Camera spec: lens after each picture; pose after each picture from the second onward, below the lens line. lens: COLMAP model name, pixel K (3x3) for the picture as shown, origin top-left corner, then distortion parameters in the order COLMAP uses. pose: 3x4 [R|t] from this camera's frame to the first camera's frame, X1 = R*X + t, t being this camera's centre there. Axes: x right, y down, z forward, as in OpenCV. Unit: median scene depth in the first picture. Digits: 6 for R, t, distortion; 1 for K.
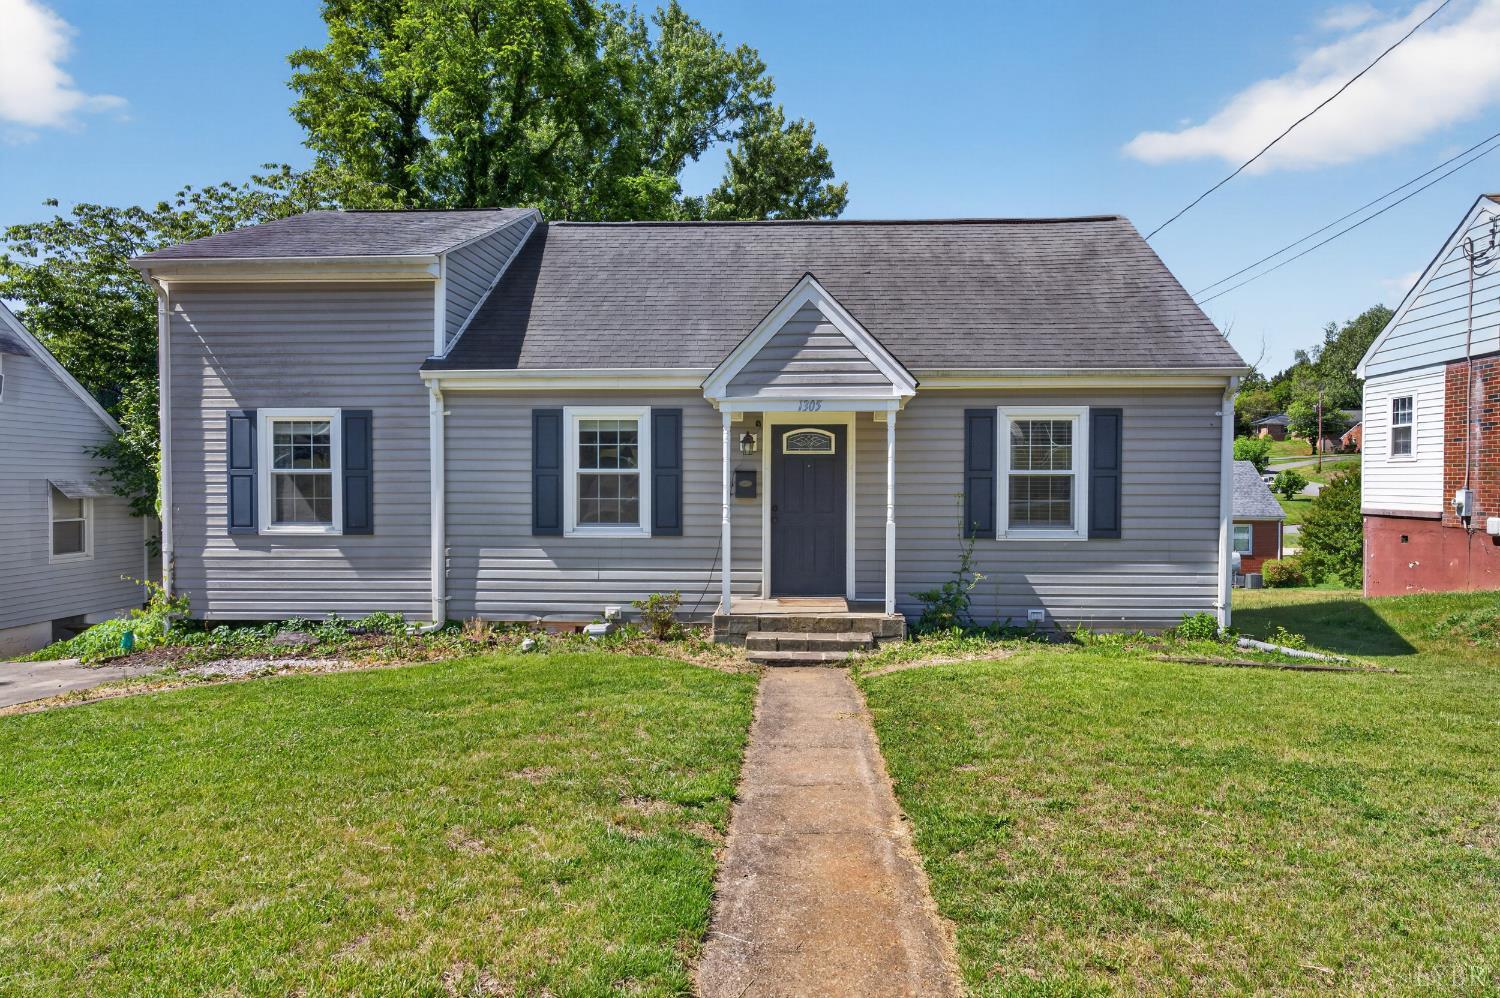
lens RADIAL K [[719.8, 0, 764.0], [0, 719.8, 494.6], [0, 0, 1]] dist [0.001496, 0.000494]
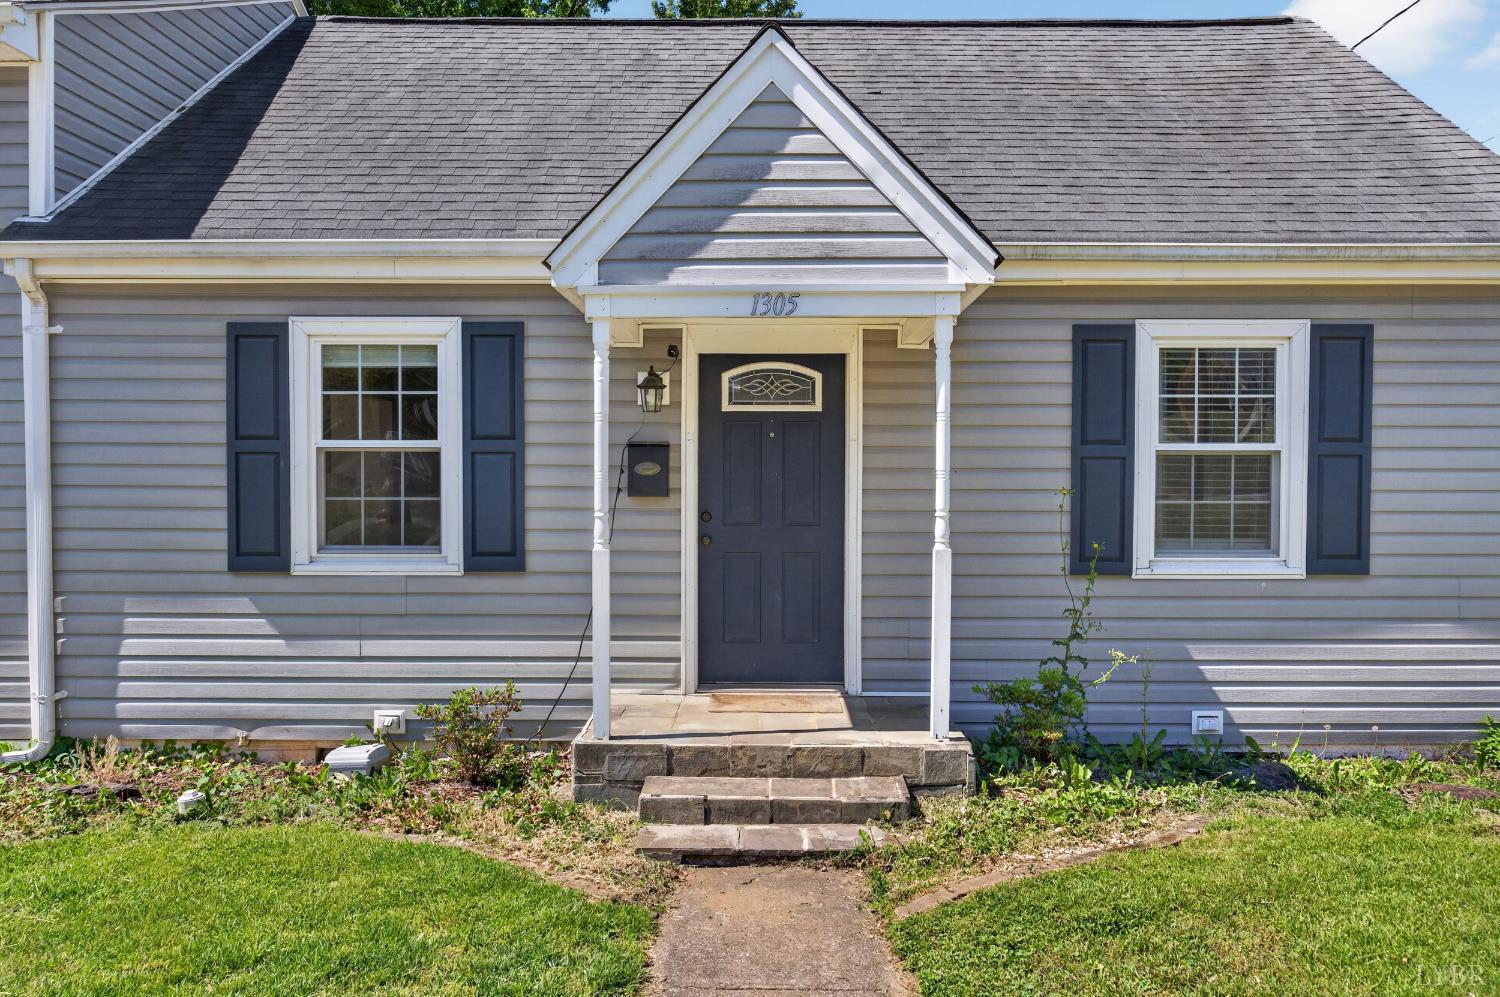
lens RADIAL K [[719.8, 0, 740.4], [0, 719.8, 505.3], [0, 0, 1]] dist [0.001496, 0.000494]
pose [[0.999655, -0.001393, 0.026245, 0.025839], [0.000994, 0.999884, 0.015183, 0.002820], [-0.026263, -0.015152, 0.999540, 0.482118]]
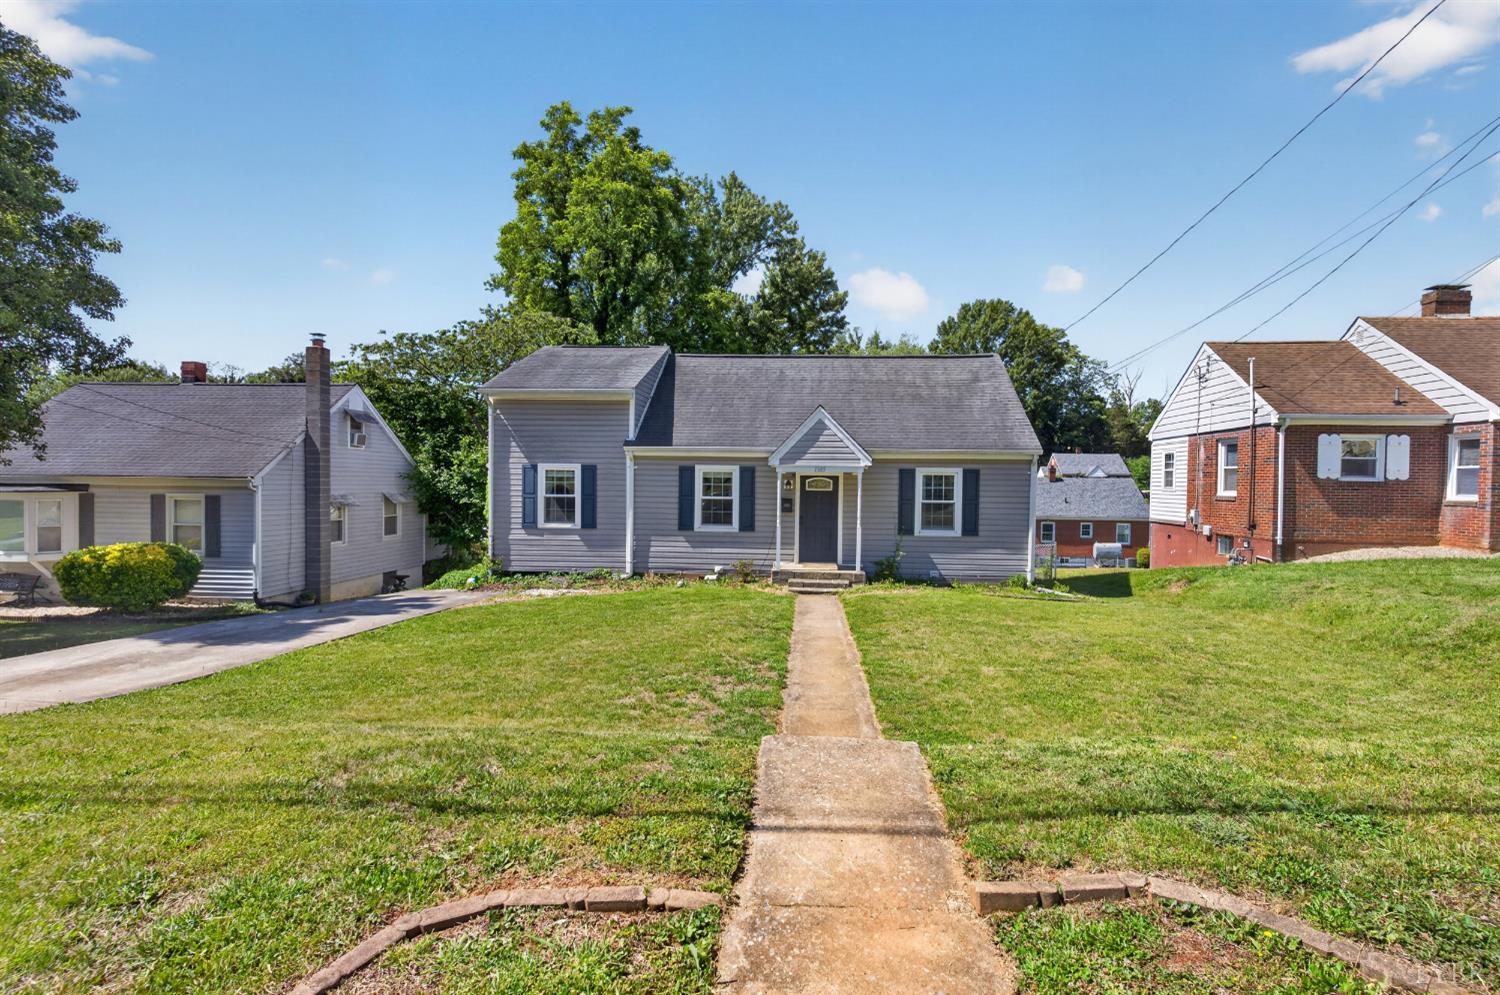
lens RADIAL K [[719.8, 0, 755.1], [0, 719.8, 492.4], [0, 0, 1]] dist [0.001496, 0.000494]
pose [[0.999686, 0.011698, -0.022181, -0.068988], [-0.011280, 0.999758, 0.018869, -0.085722], [0.022397, -0.018613, 0.999576, -0.962681]]
